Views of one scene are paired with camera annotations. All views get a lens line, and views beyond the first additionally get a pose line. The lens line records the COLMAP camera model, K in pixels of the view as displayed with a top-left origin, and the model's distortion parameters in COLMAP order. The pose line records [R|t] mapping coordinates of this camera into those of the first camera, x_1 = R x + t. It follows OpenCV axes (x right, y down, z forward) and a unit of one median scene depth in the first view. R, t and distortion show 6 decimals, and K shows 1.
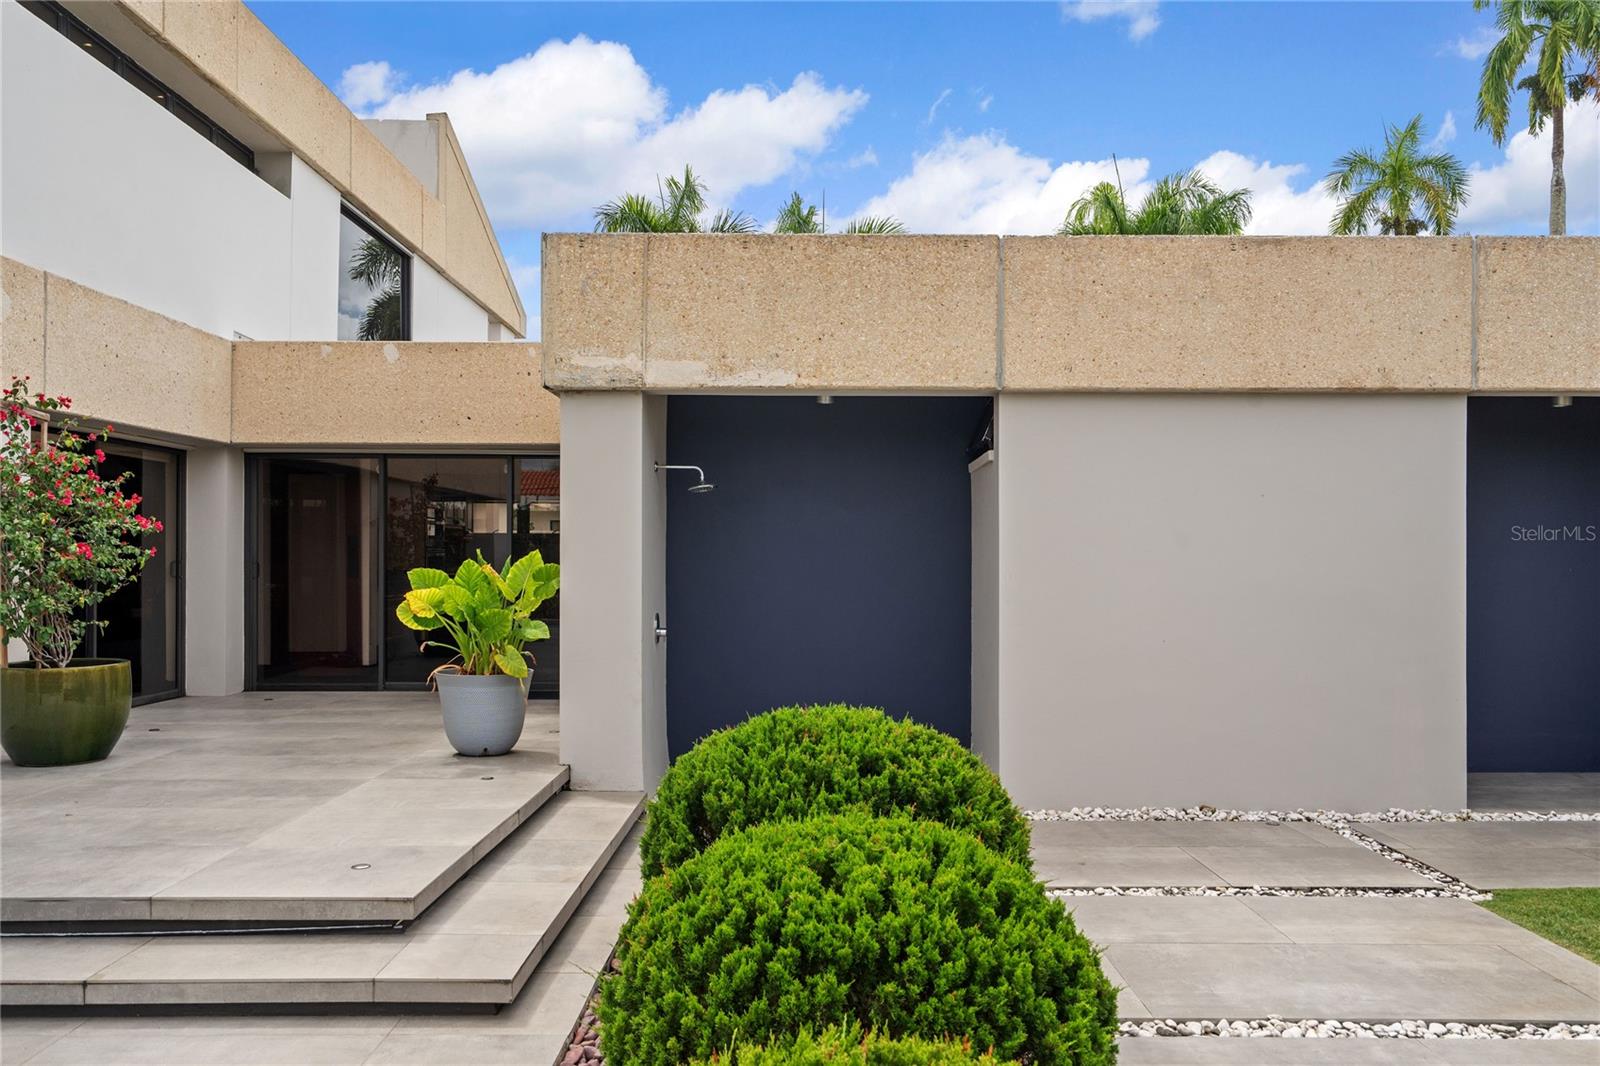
lens RADIAL K [[1247.8, 0, 799.4], [0, 1247.8, 556.9], [0, 0, 1]] dist [-0.000596, -0.002189]
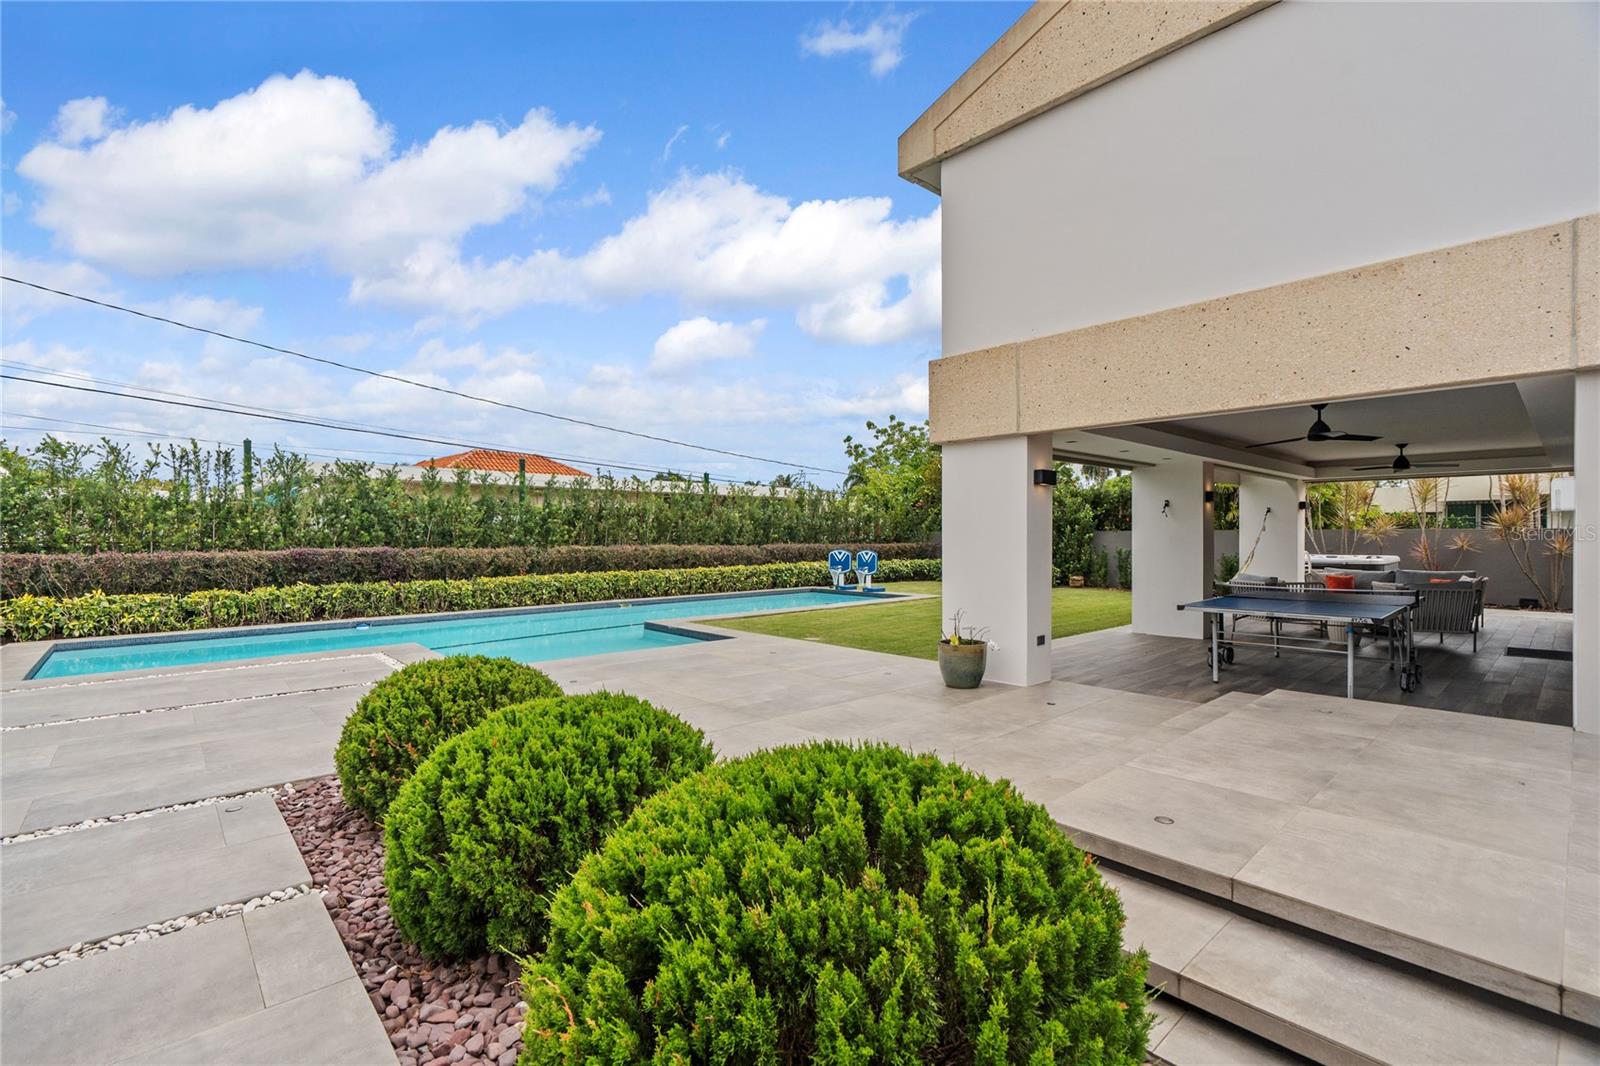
lens RADIAL K [[718.4, 0, 791.1], [0, 718.4, 537.3], [0, 0, 1]] dist [-0.003601, -0.000283]
pose [[-0.747327, 0.004844, -0.664439, 0.189878], [0.003190, 0.999988, 0.003703, 0.001250], [0.664449, 0.000648, -0.747333, 0.816044]]
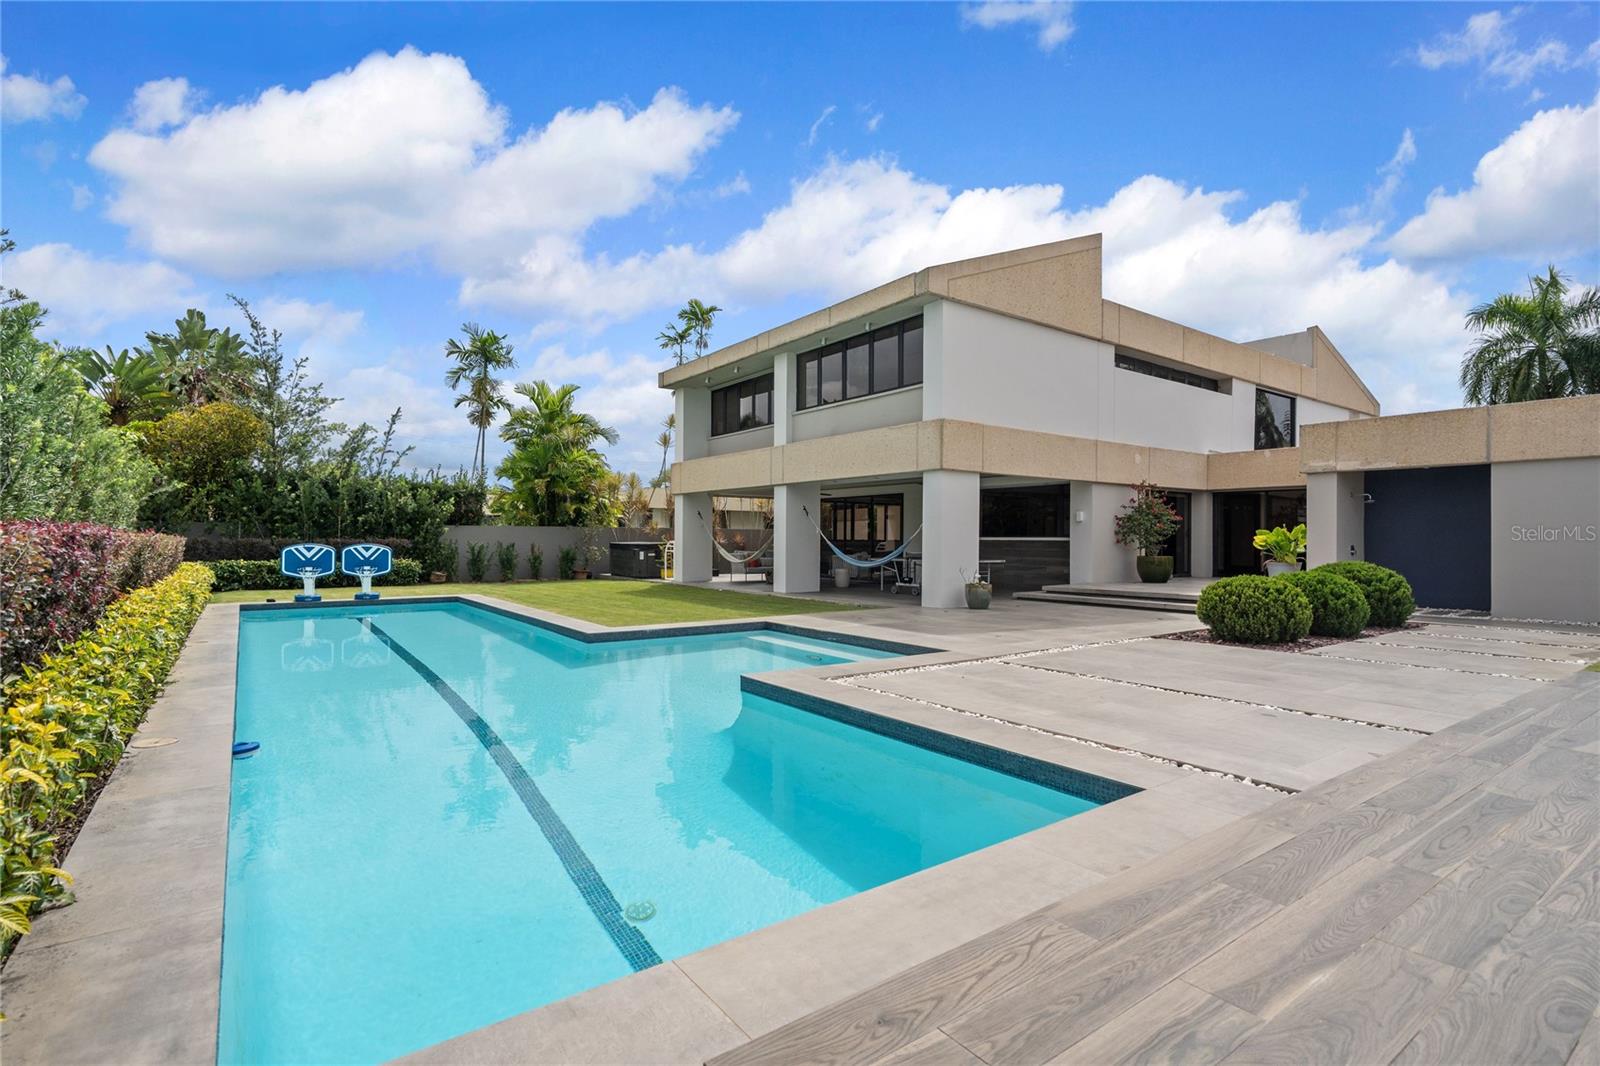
lens RADIAL K [[759.8, 0, 792.8], [0, 759.8, 536.2], [0, 0, 1]] dist [-0.001599, 0.000544]
pose [[0.579078, -0.000439, -0.815272, 0.610851], [-0.004619, 0.999982, -0.003820, 0.039455], [0.815259, 0.005978, 0.579065, -1.157352]]
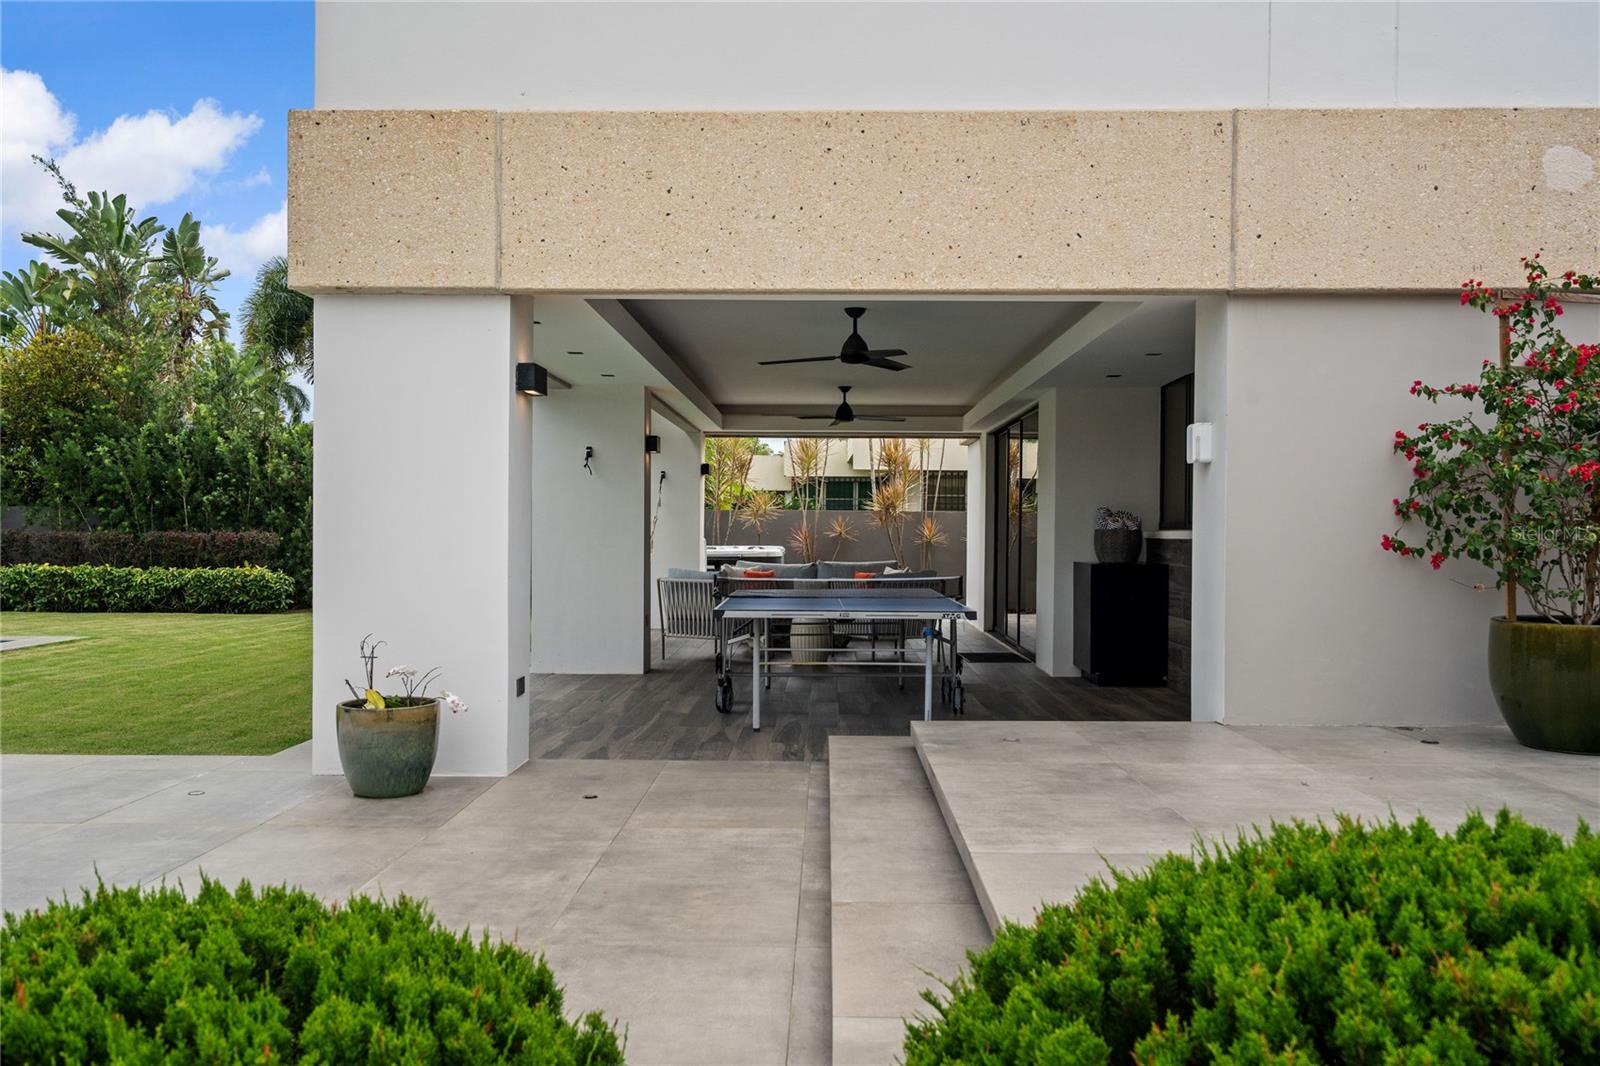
lens RADIAL K [[1286.9, 0, 801.6], [0, 1286.9, 528.2], [0, 0, 1]] dist [0.007956, -0.012058]
pose [[-0.027016, 0.000413, -0.999635, 0.204338], [-0.004343, 0.999990, 0.000530, 0.029759], [0.999626, 0.004356, -0.027014, 0.541687]]
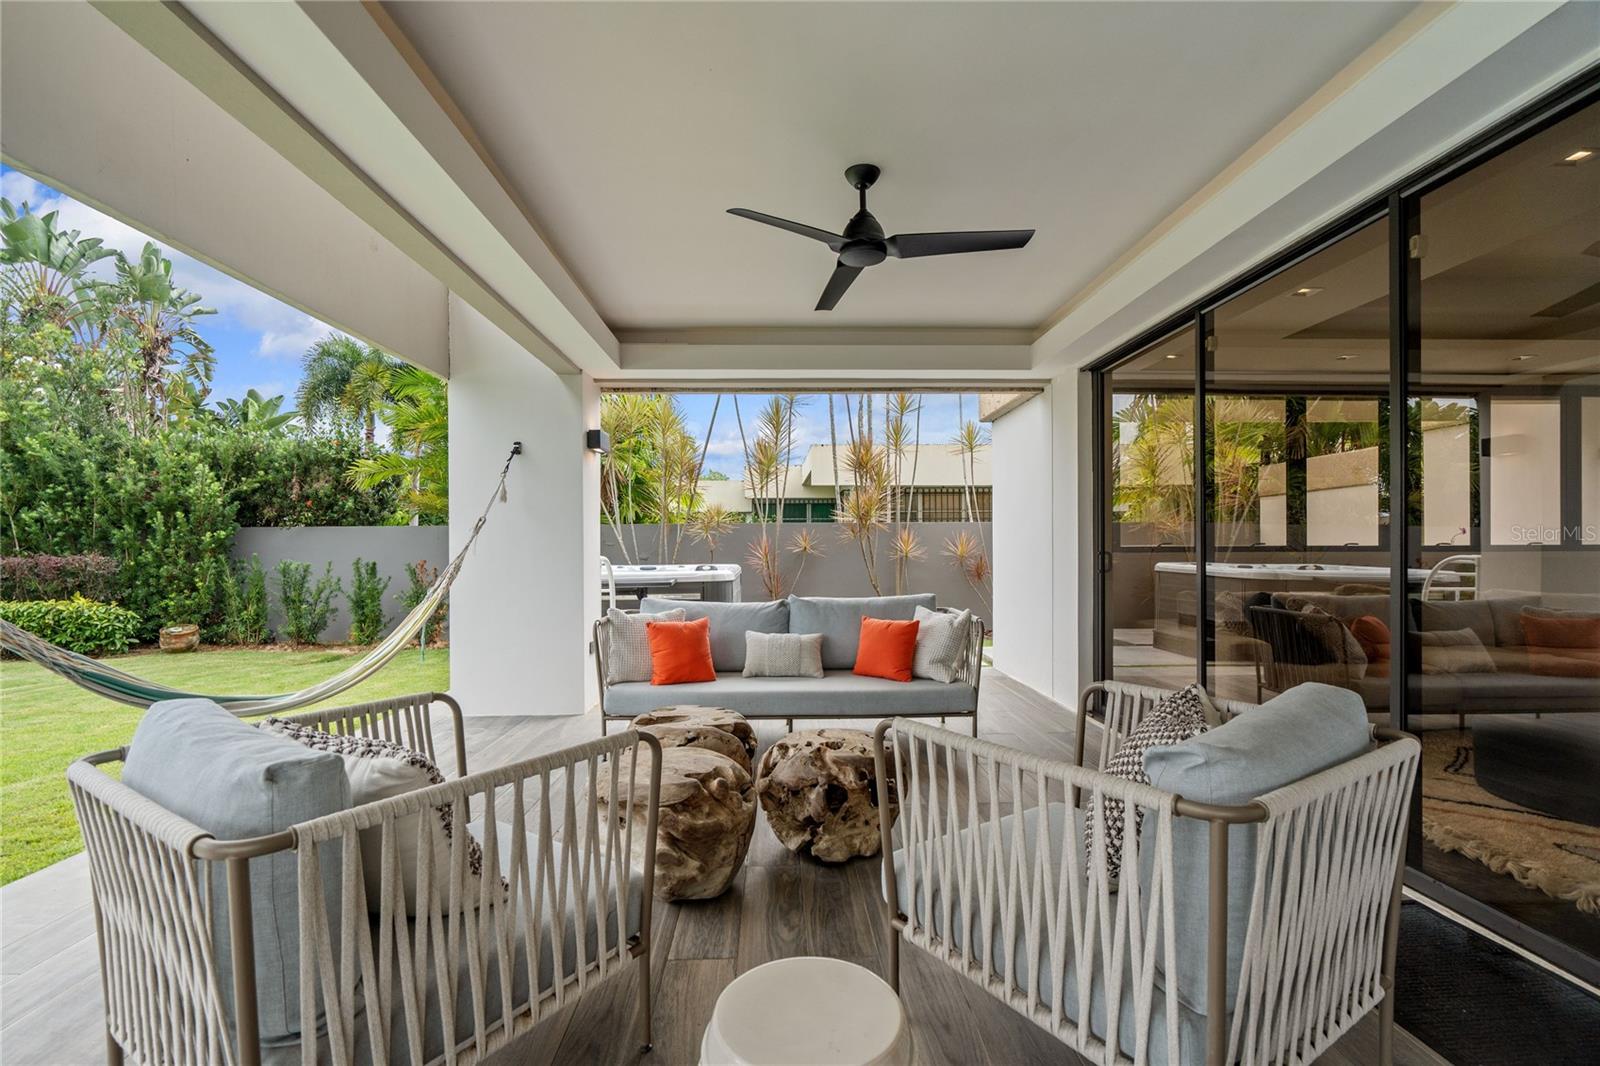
lens RADIAL K [[709.8, 0, 795.8], [0, 709.8, 534.8], [0, 0, 1]] dist [-0.002863, 0.000278]
pose [[0.020609, -0.018673, -0.999613, -1.288672], [0.008753, 0.999791, -0.018496, 0.040910], [0.999749, -0.008369, 0.020768, 0.503092]]
